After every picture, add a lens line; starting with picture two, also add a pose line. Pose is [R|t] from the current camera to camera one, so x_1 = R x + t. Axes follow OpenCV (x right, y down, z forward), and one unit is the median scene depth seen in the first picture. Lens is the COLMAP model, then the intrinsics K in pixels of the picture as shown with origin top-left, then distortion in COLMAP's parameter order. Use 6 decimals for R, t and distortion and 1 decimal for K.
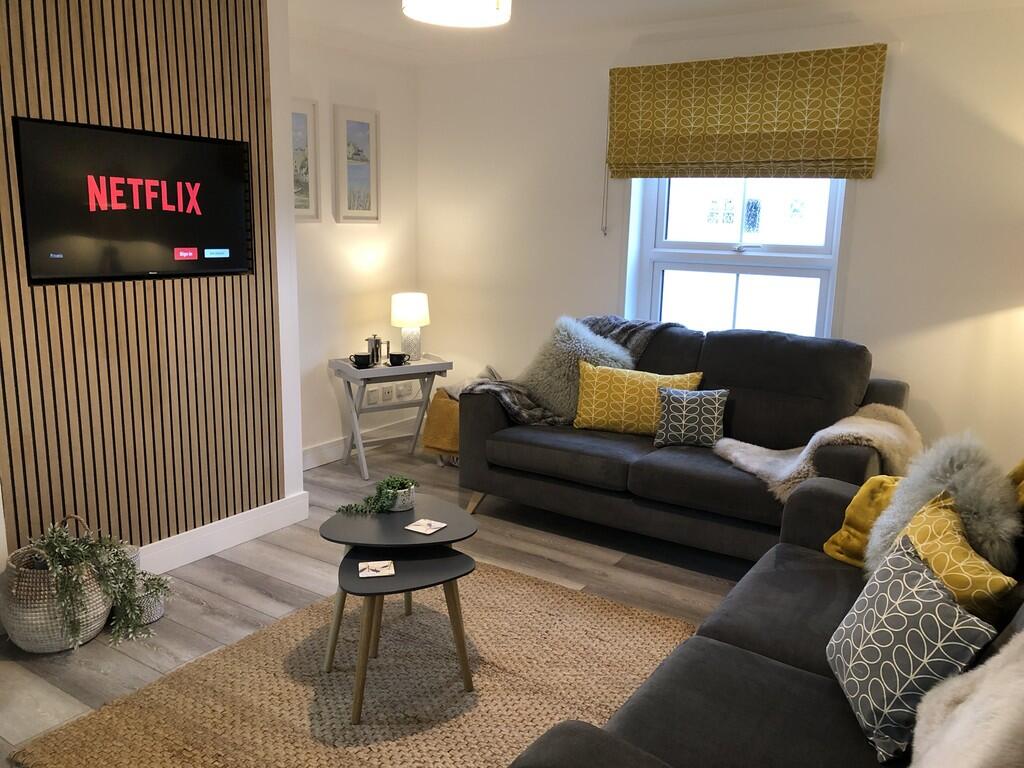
lens RADIAL K [[831.0, 0, 512.0], [0, 831.0, 384.0], [0, 0, 1]] dist [0.032665, -0.009493]
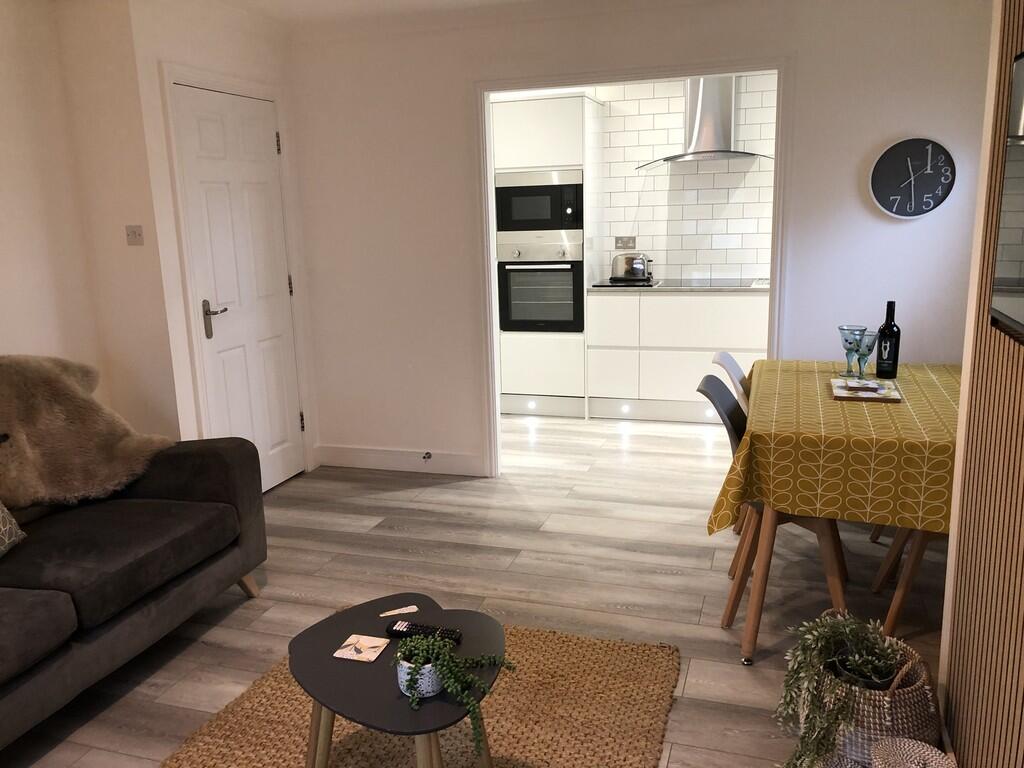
lens RADIAL K [[839.5, 0, 509.0], [0, 839.5, 386.1], [0, 0, 1]] dist [0.024339, -0.006602]
pose [[-0.965402, 0.057054, -0.254450, -0.036305], [-0.045275, 0.924279, 0.379023, -0.207337], [0.256807, 0.377430, -0.889717, 1.045059]]
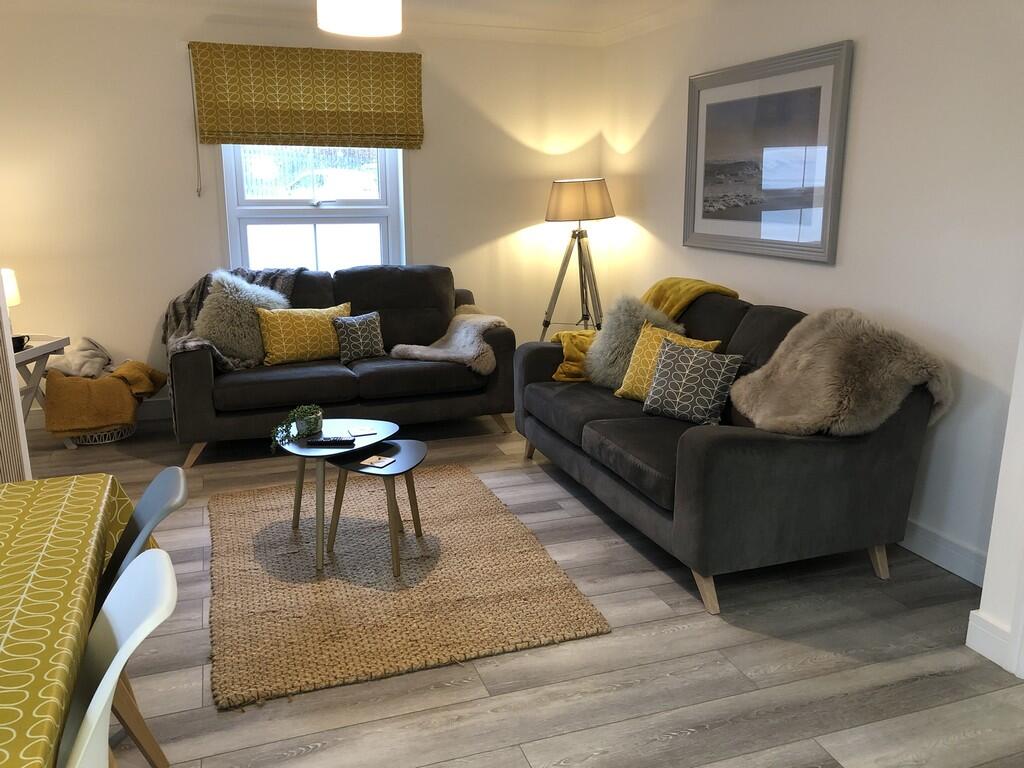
lens RADIAL K [[839.5, 0, 509.0], [0, 839.5, 386.1], [0, 0, 1]] dist [0.024339, -0.006602]
pose [[0.604823, -0.211805, 0.767677, -0.614792], [0.169627, 0.976125, 0.135675, -0.020745], [-0.778085, 0.048159, 0.626311, 0.011775]]
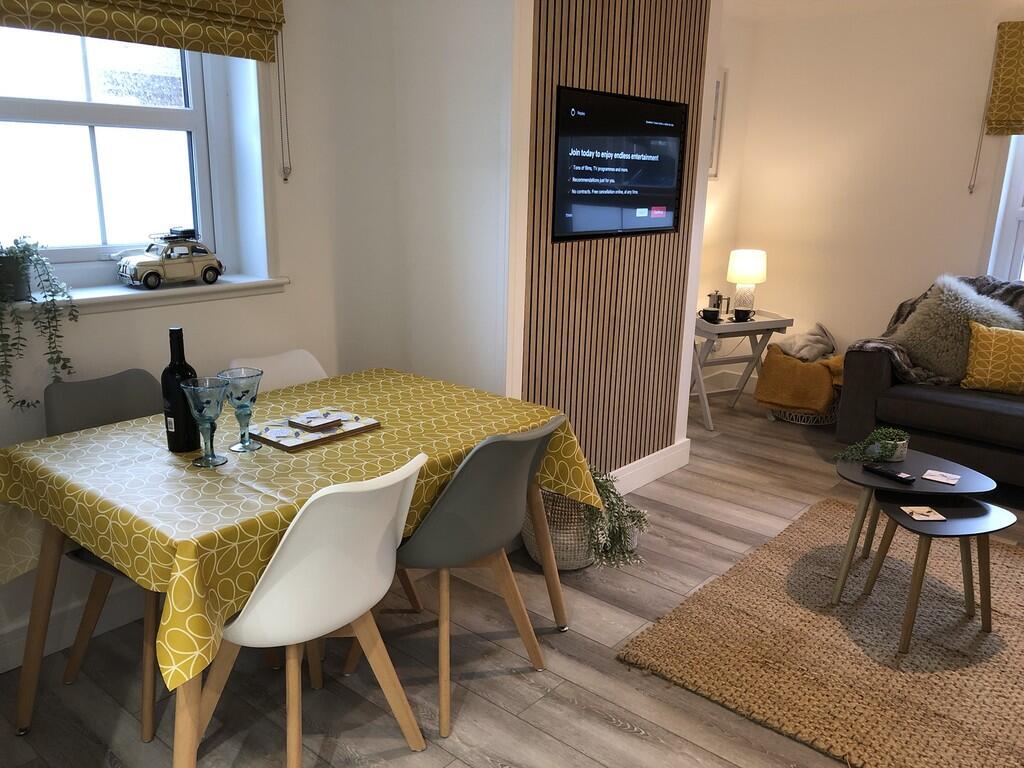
lens RADIAL K [[839.5, 0, 509.0], [0, 839.5, 386.1], [0, 0, 1]] dist [0.024339, -0.006602]
pose [[0.992122, 0.035001, -0.120290, -0.343375], [-0.028131, 0.997900, 0.058348, 0.006109], [0.122080, -0.054504, 0.991023, -0.080261]]
